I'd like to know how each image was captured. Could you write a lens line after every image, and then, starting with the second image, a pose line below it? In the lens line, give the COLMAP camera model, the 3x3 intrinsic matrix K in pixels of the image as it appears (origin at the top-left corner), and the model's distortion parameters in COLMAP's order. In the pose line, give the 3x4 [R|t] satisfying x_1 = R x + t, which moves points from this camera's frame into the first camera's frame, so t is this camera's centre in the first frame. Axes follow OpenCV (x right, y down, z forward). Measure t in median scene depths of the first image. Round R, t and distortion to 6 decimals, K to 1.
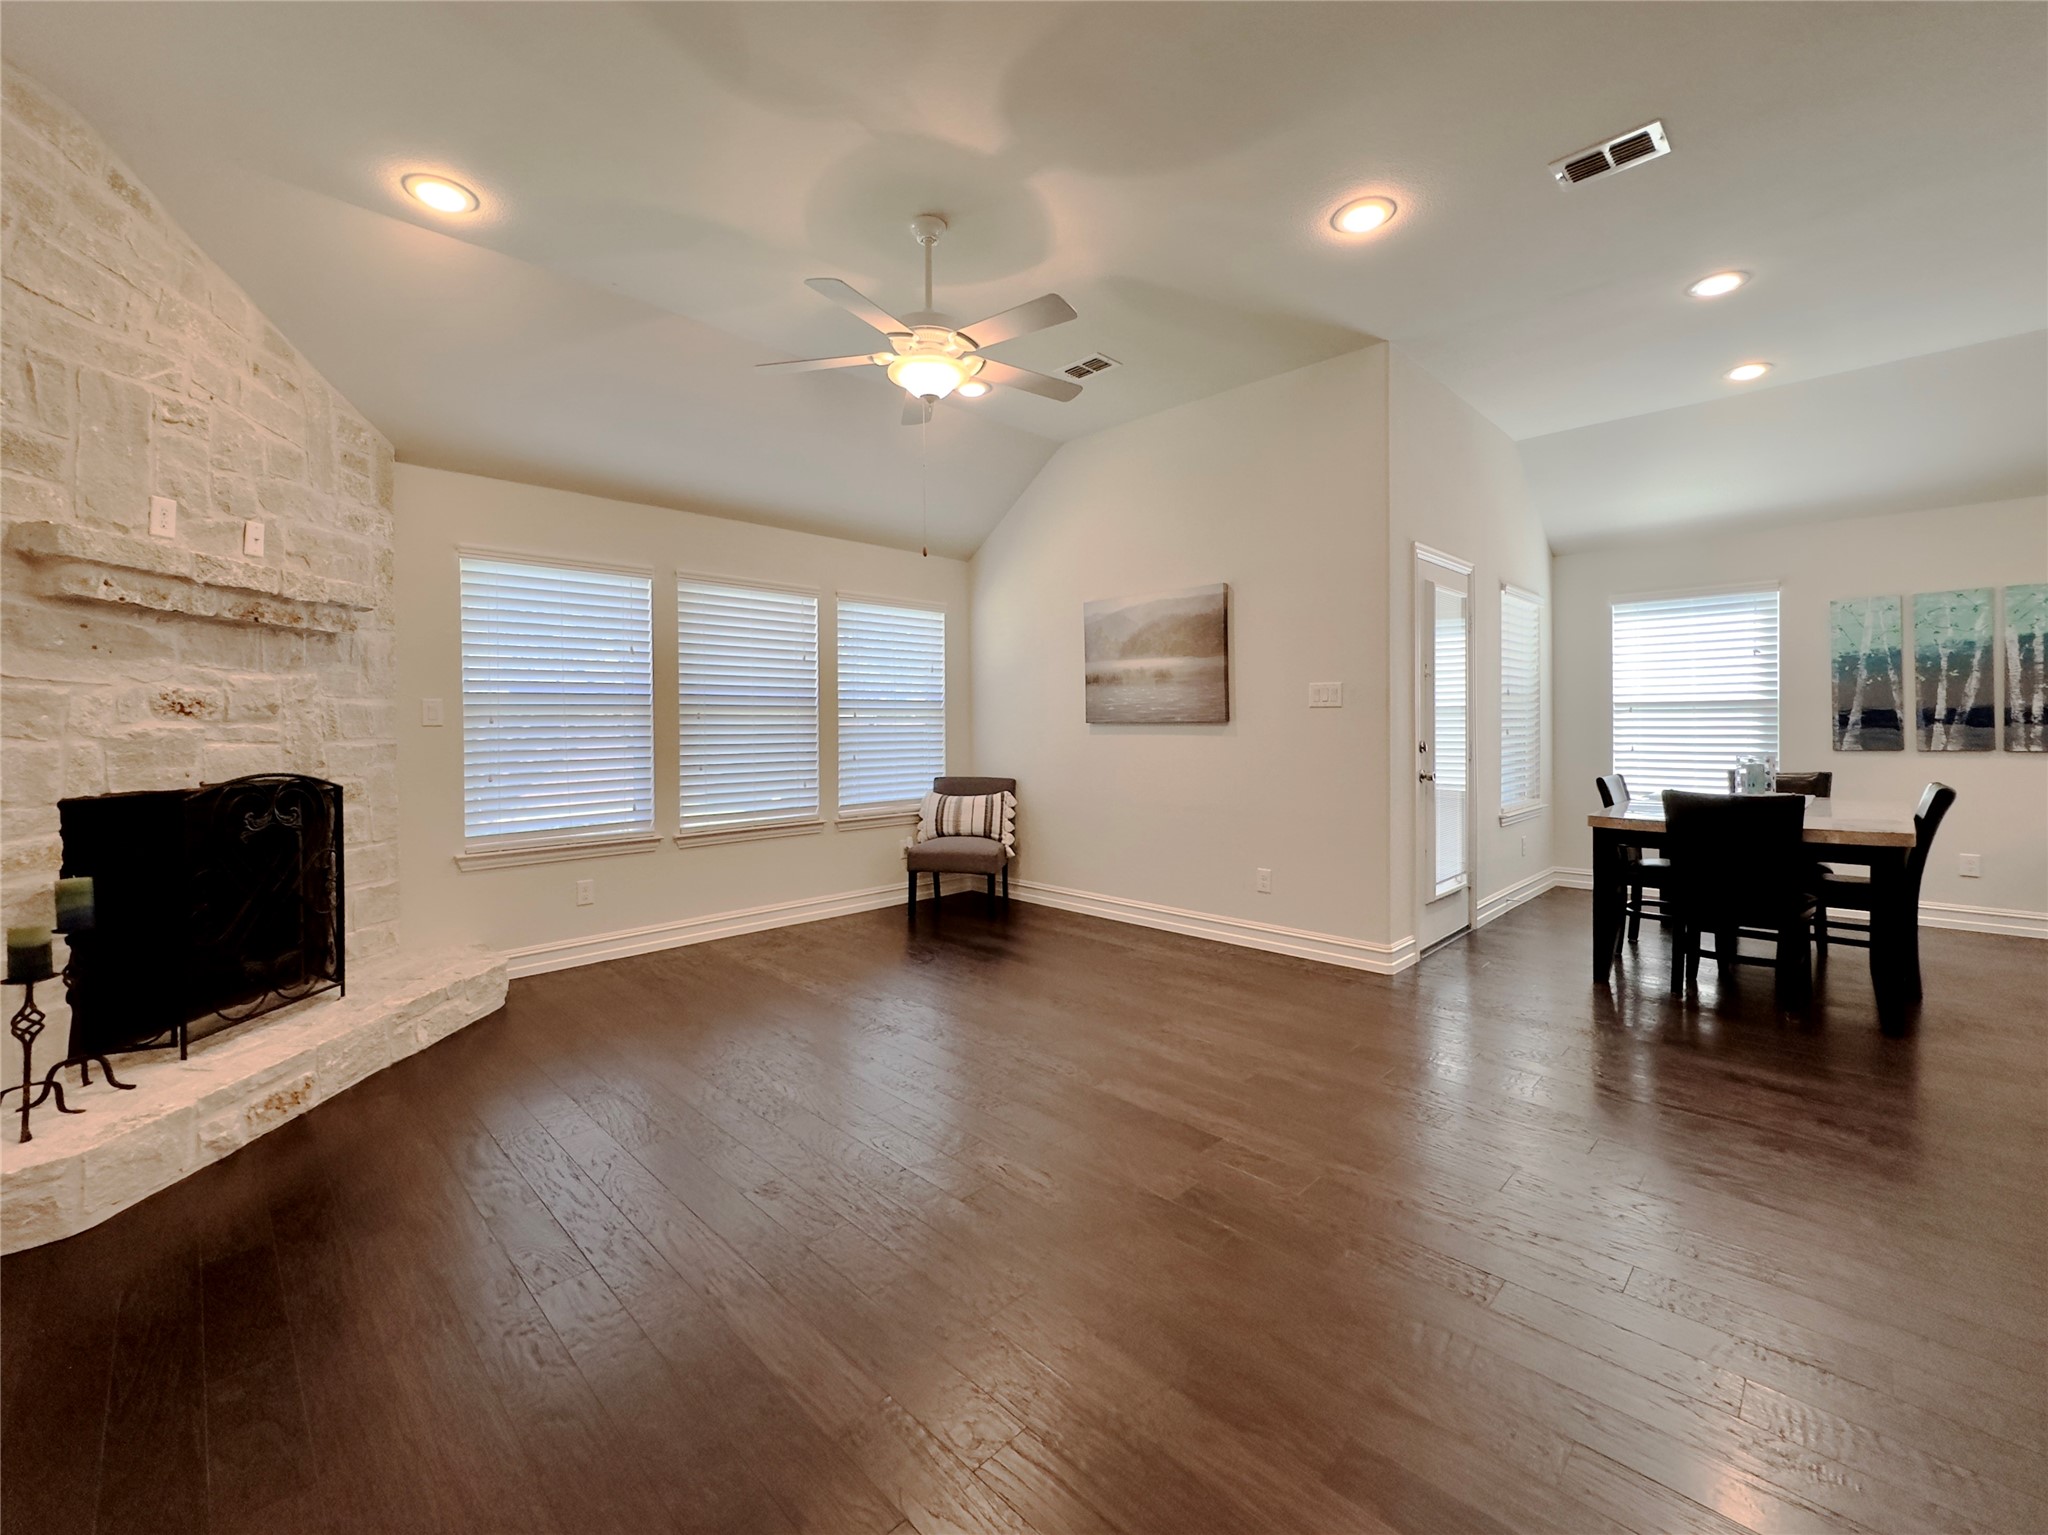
lens RADIAL K [[821.1, 0, 1026.5], [0, 821.1, 736.1], [0, 0, 1]] dist [-0.012618, 0.000996]
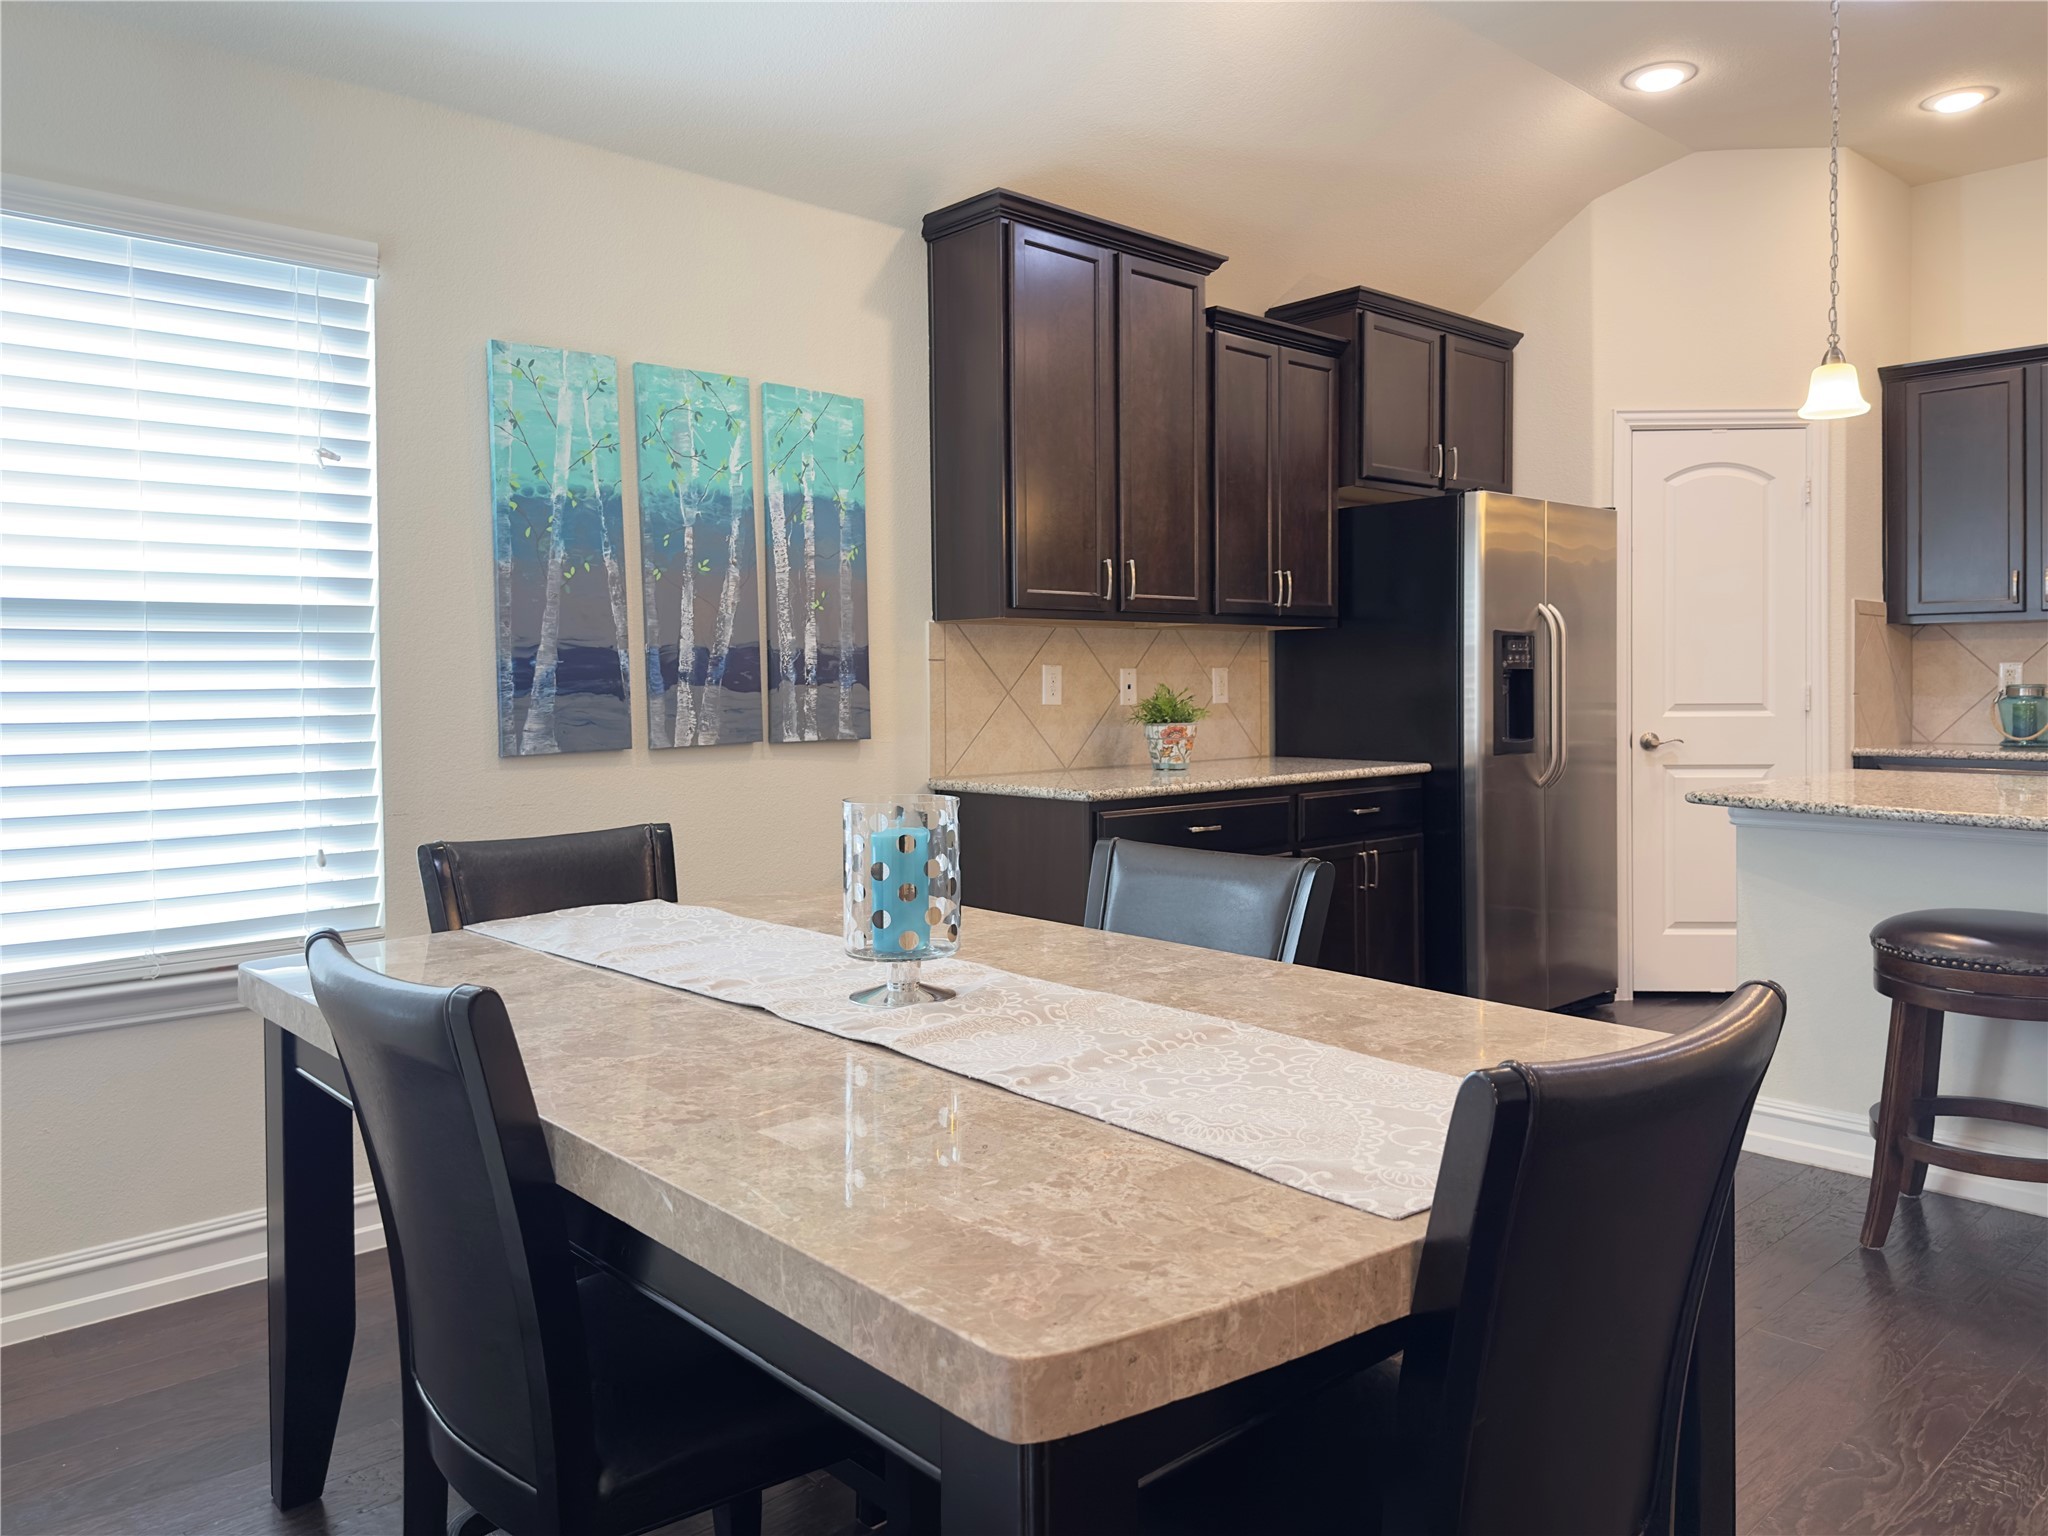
lens RADIAL K [[1457.5, 0, 1026.0], [0, 1457.5, 705.3], [0, 0, 1]] dist [0.060592, -0.072436]
pose [[0.028456, -0.005423, 0.999580, 0.401870], [0.021085, 0.999766, 0.004824, -0.004573], [-0.999373, 0.020939, 0.028564, 0.857299]]
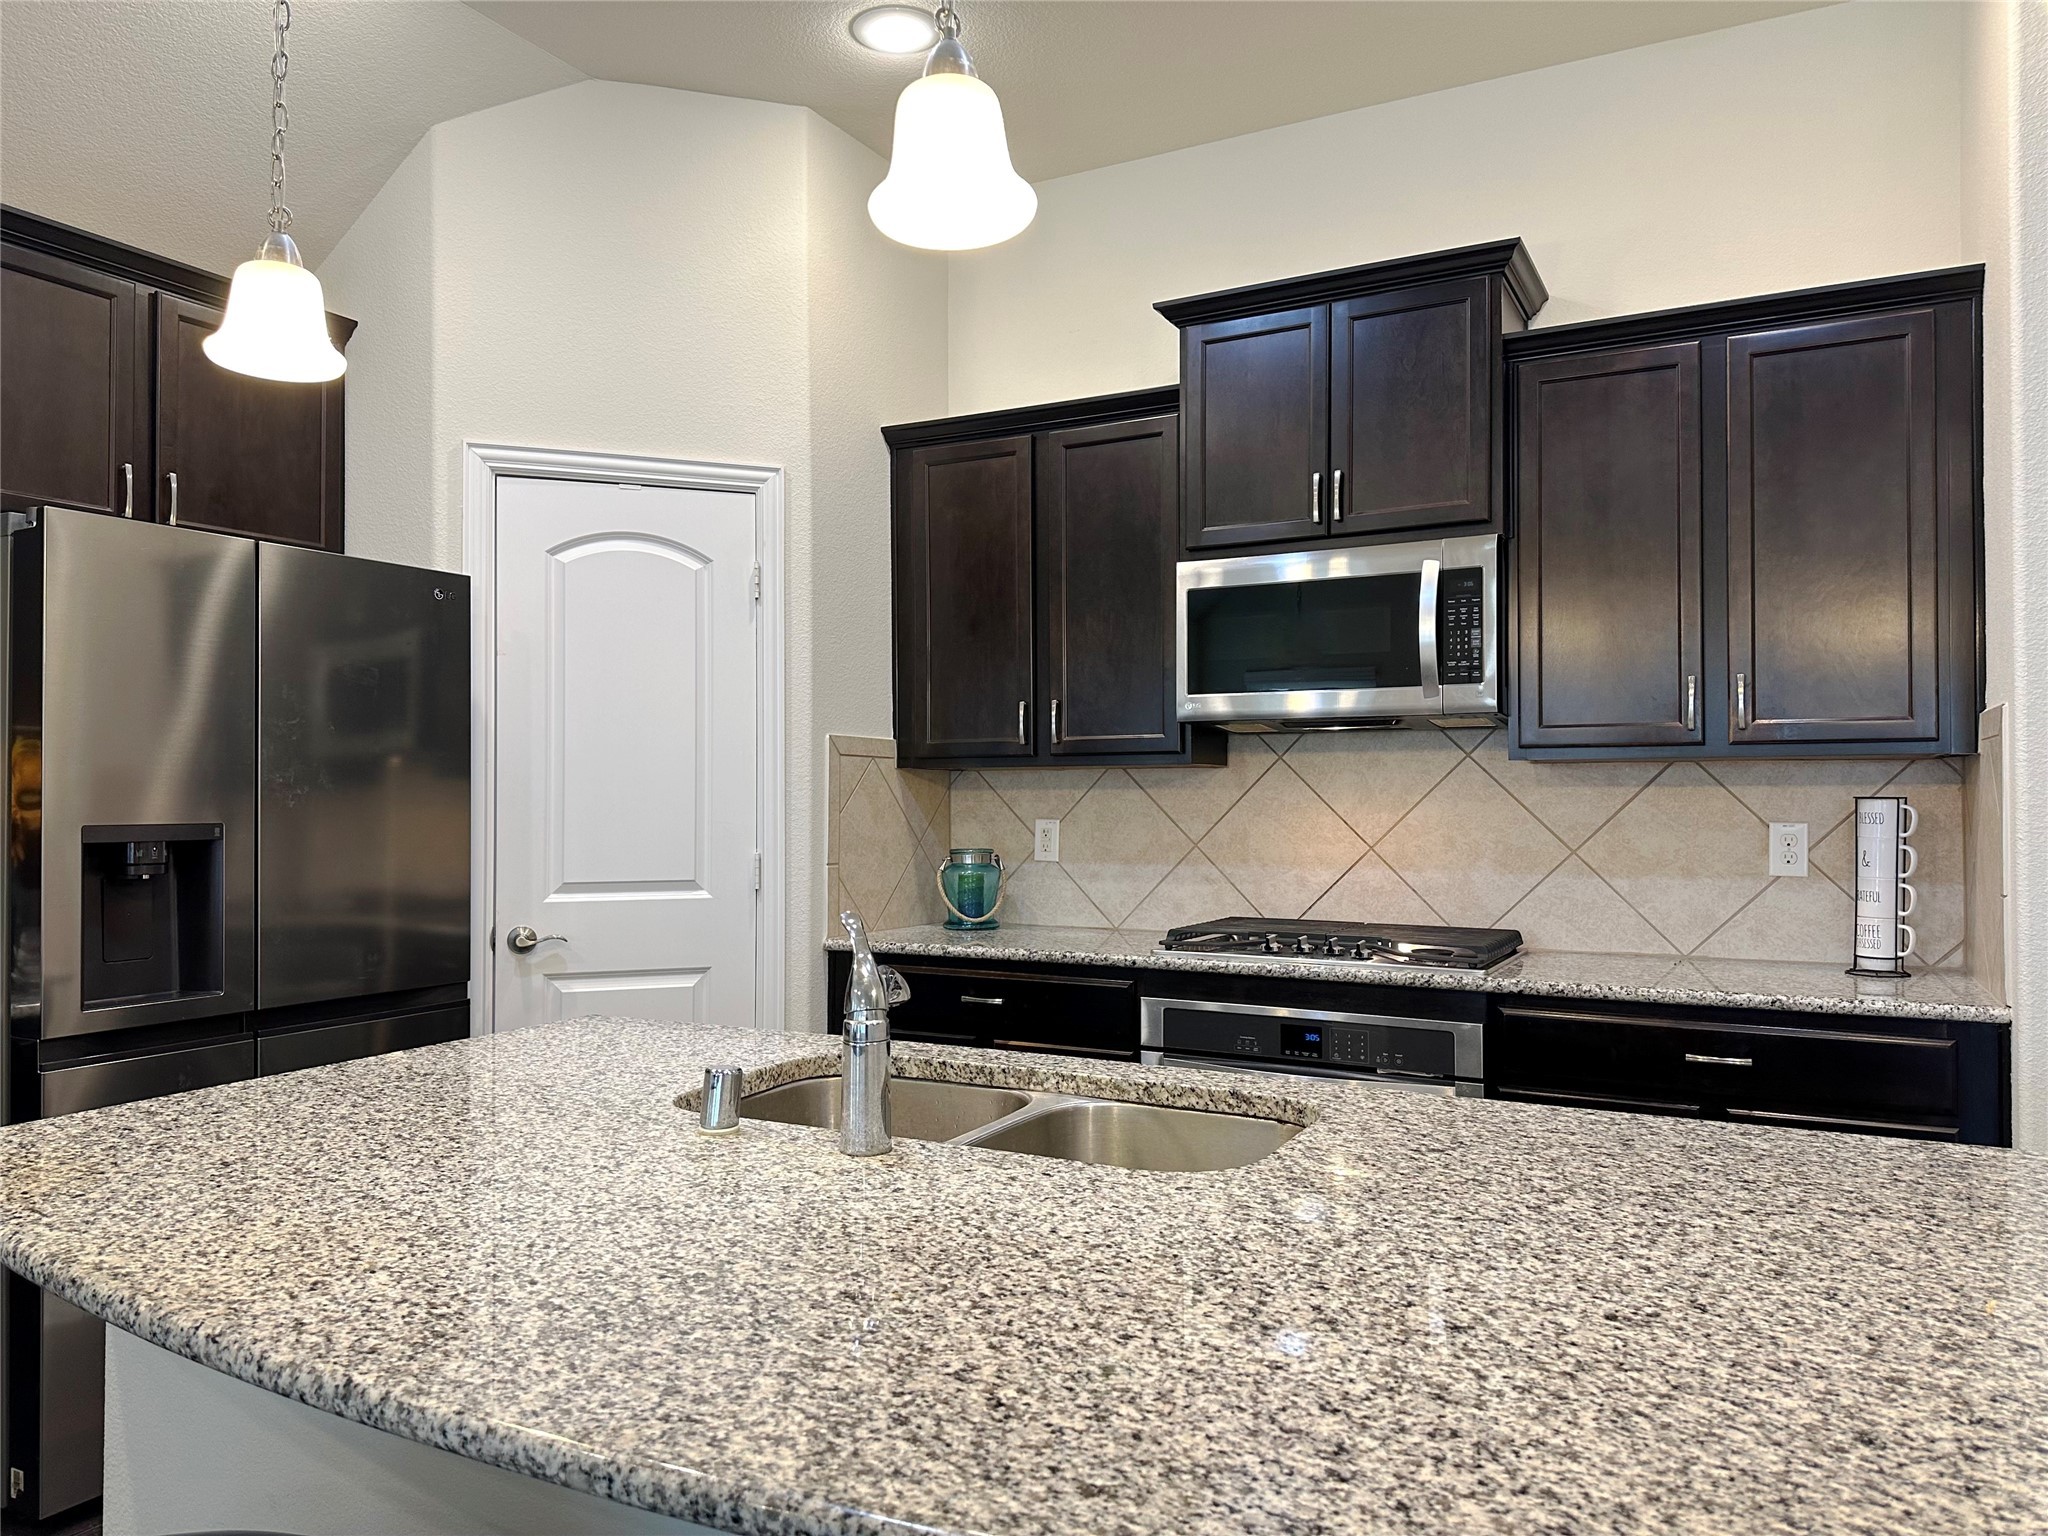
lens RADIAL K [[1457.5, 0, 1037.7], [0, 1457.5, 754.7], [0, 0, 1]] dist [0.060592, -0.072436]
pose [[-0.310313, 0.036306, 0.949941, 0.768203], [0.016802, 0.999324, -0.032704, -0.028588], [-0.950486, 0.005813, -0.310713, 0.361300]]
